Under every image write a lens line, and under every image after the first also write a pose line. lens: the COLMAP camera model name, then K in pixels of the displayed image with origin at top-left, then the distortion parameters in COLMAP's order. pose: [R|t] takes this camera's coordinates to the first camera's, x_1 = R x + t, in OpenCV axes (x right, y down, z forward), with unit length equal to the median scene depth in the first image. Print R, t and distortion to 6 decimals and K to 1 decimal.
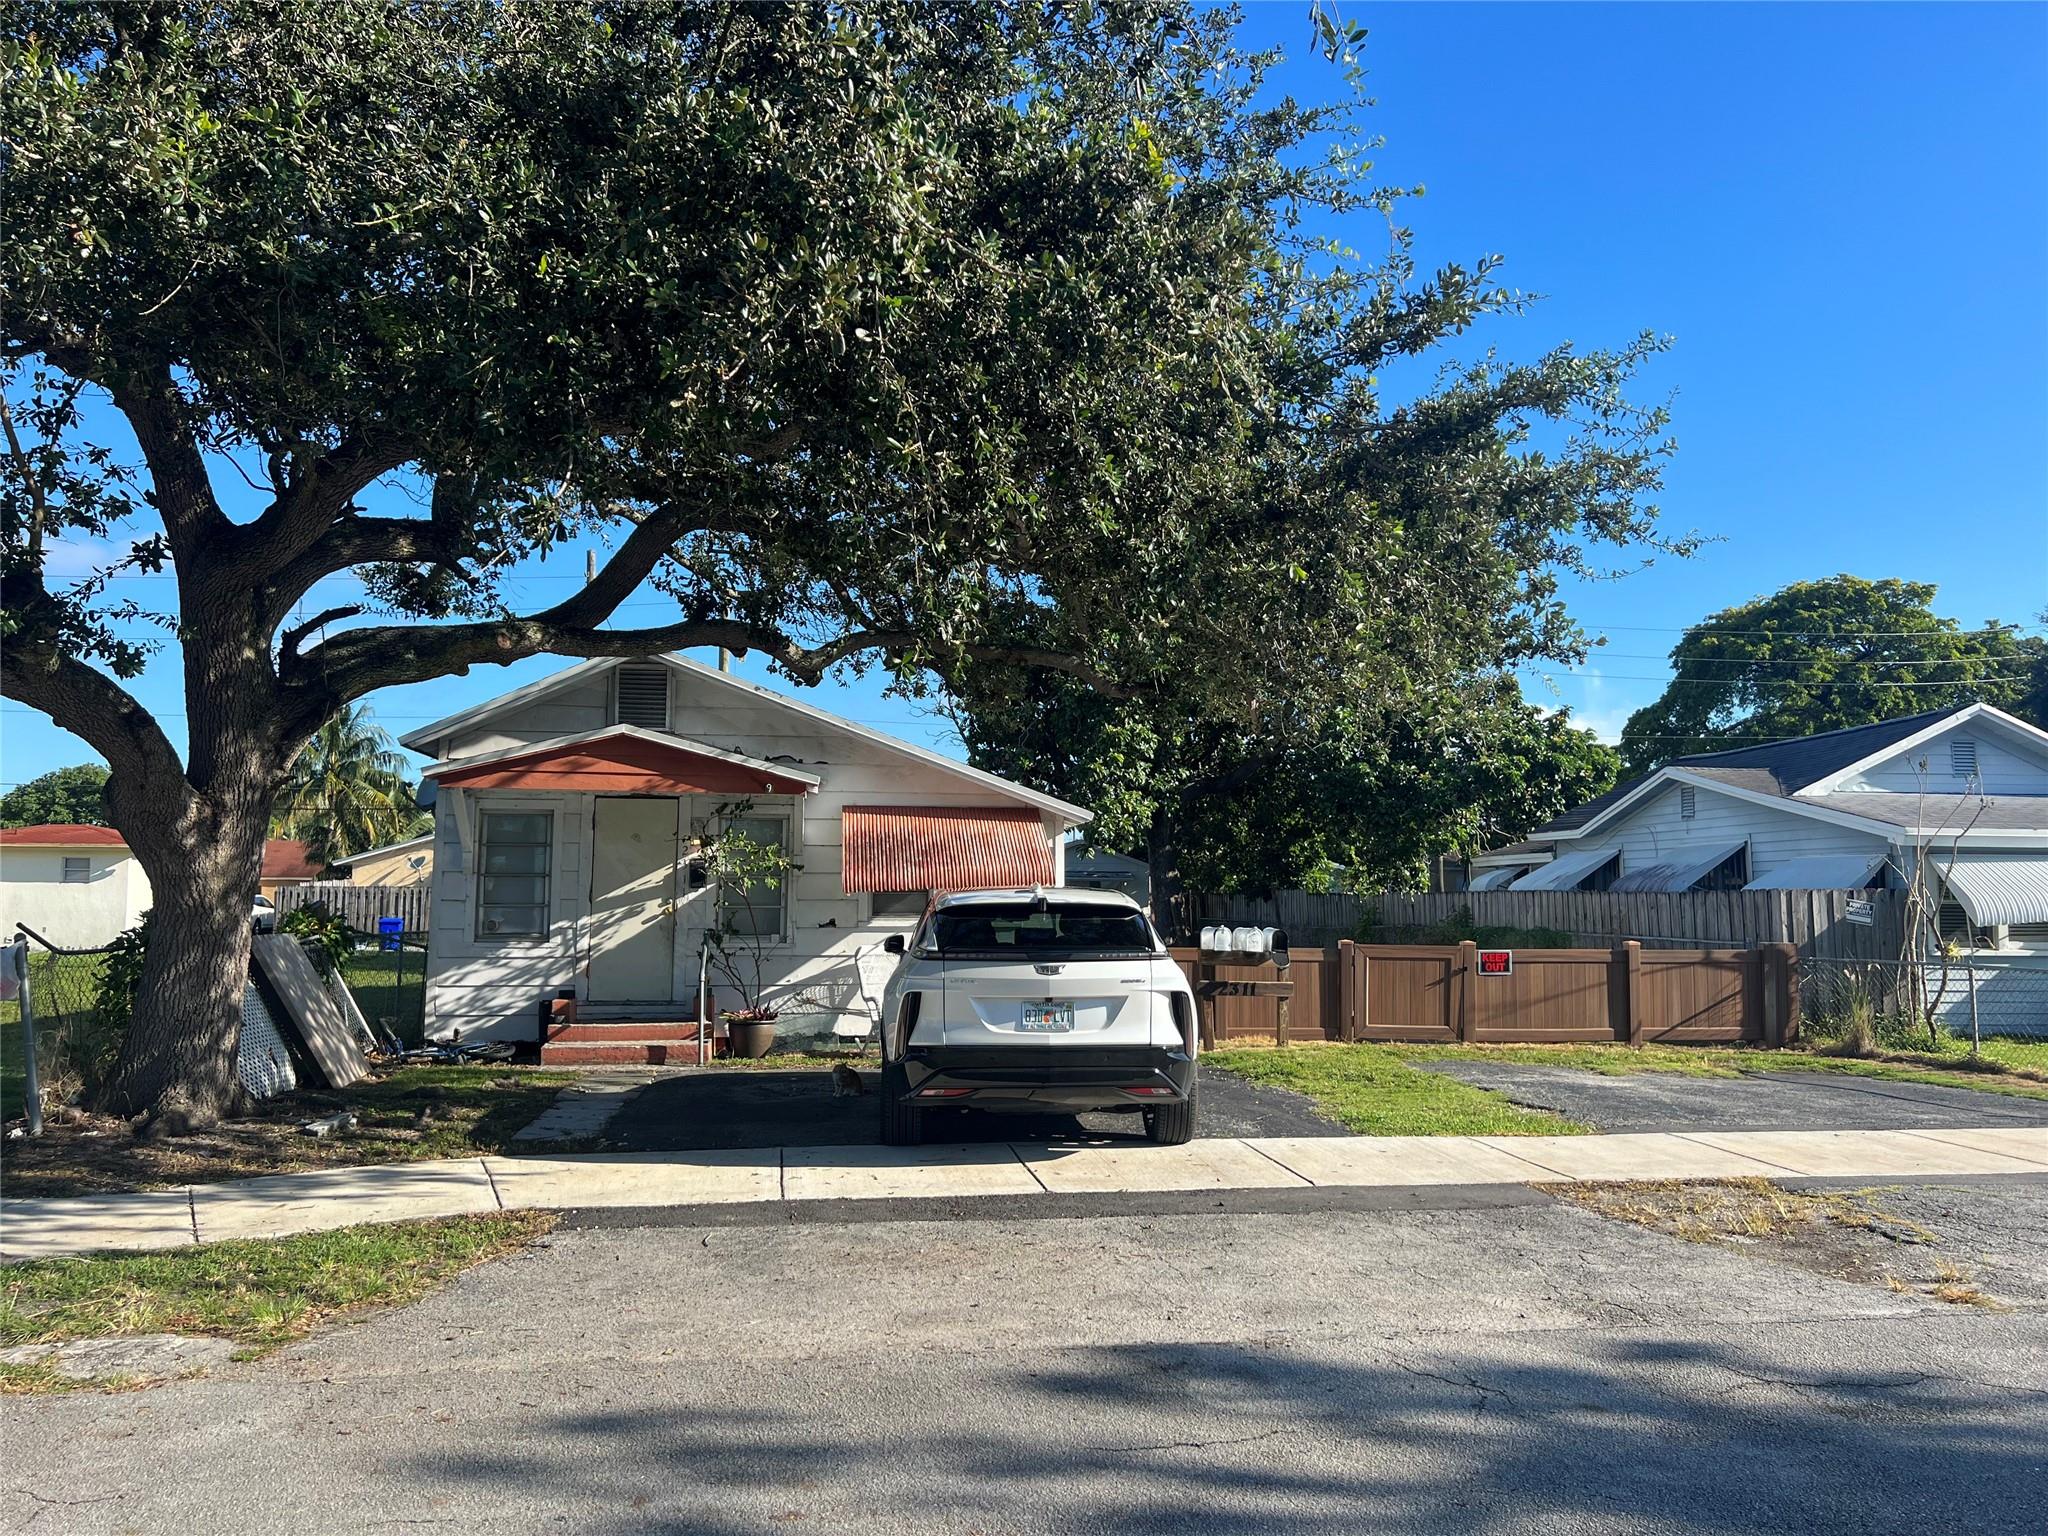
lens RADIAL K [[1547.0, 0, 1024.0], [0, 1547.0, 768.0], [0, 0, 1]] dist [0.005563, -0.000637]
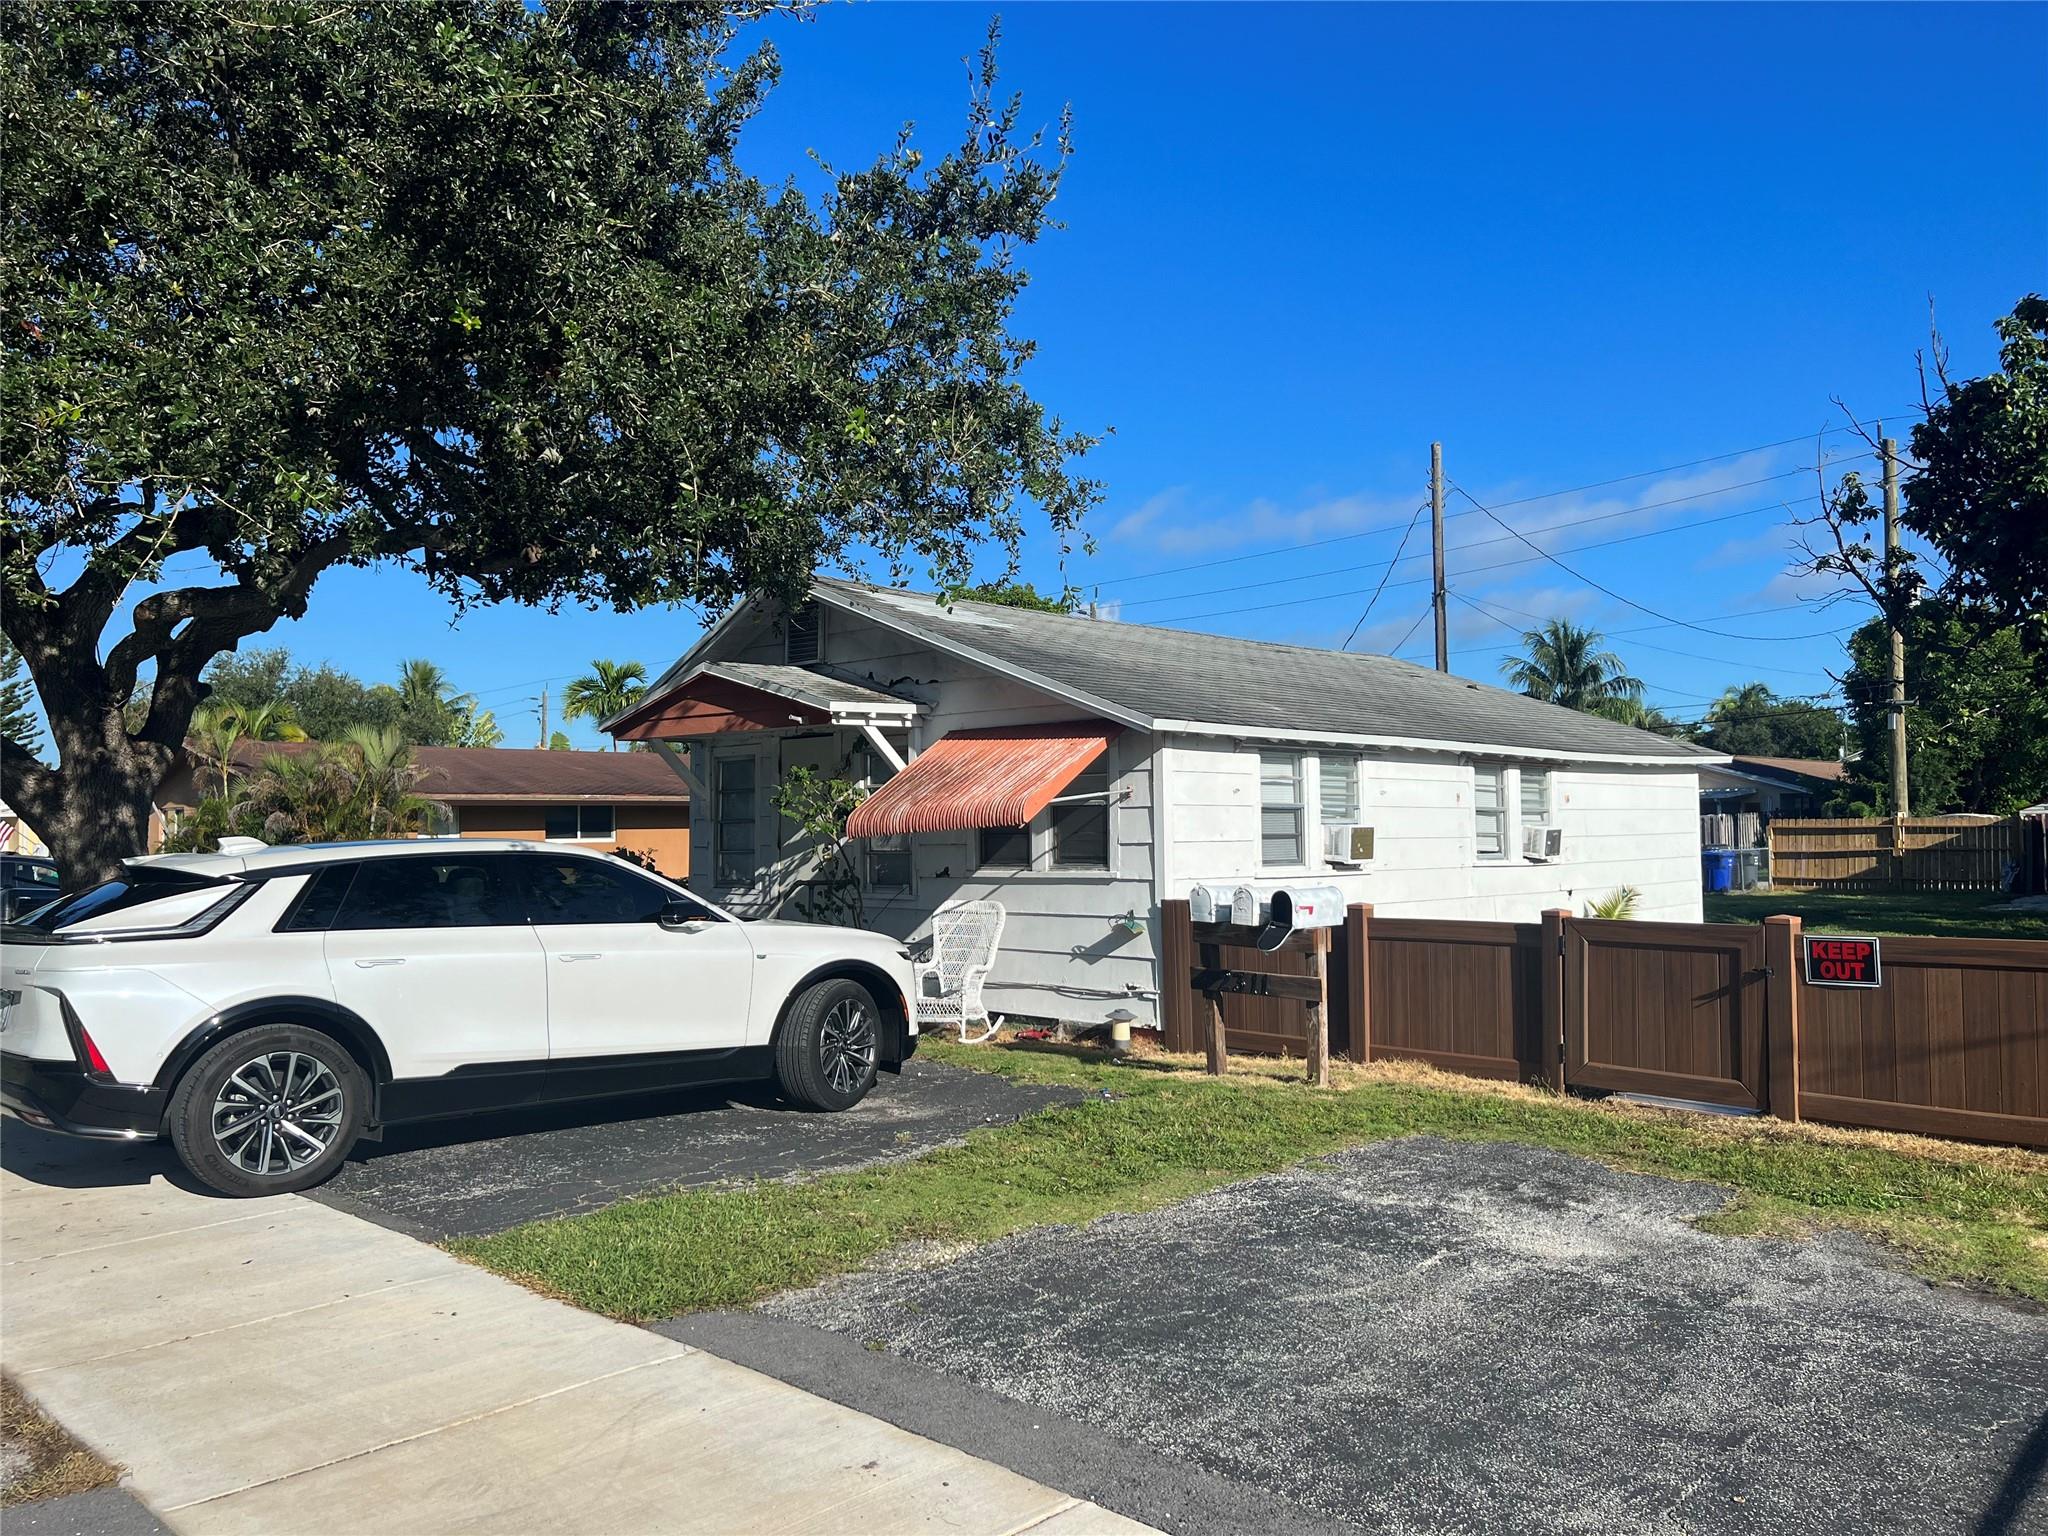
lens RADIAL K [[1547.0, 0, 1024.0], [0, 1547.0, 768.0], [0, 0, 1]] dist [0.005563, -0.000637]
pose [[0.623260, -0.043414, -0.780808, 0.565094], [0.080563, 0.996710, 0.008889, 0.041279], [0.777854, -0.068445, 0.624707, 0.525354]]
